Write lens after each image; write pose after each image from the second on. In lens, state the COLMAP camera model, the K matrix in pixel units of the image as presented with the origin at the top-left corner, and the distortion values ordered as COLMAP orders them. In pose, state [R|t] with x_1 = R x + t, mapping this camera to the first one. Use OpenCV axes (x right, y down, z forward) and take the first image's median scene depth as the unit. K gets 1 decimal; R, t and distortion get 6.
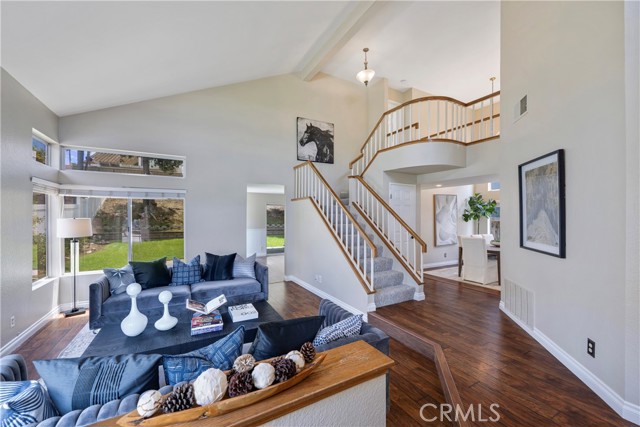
lens RADIAL K [[256.2, 0, 319.7], [0, 256.2, 215.8], [0, 0, 1]] dist [-0.001956, -0.000225]
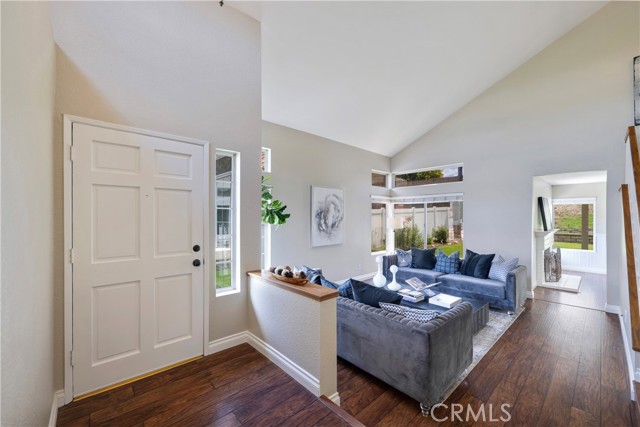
lens RADIAL K [[256.2, 0, 319.4], [0, 256.2, 216.3], [0, 0, 1]] dist [-0.001956, -0.000225]
pose [[0.215655, 0.000081, -0.976470, 0.520600], [0.001034, 0.999999, 0.000312, 0.002883], [0.976469, -0.001077, 0.215655, 0.165379]]
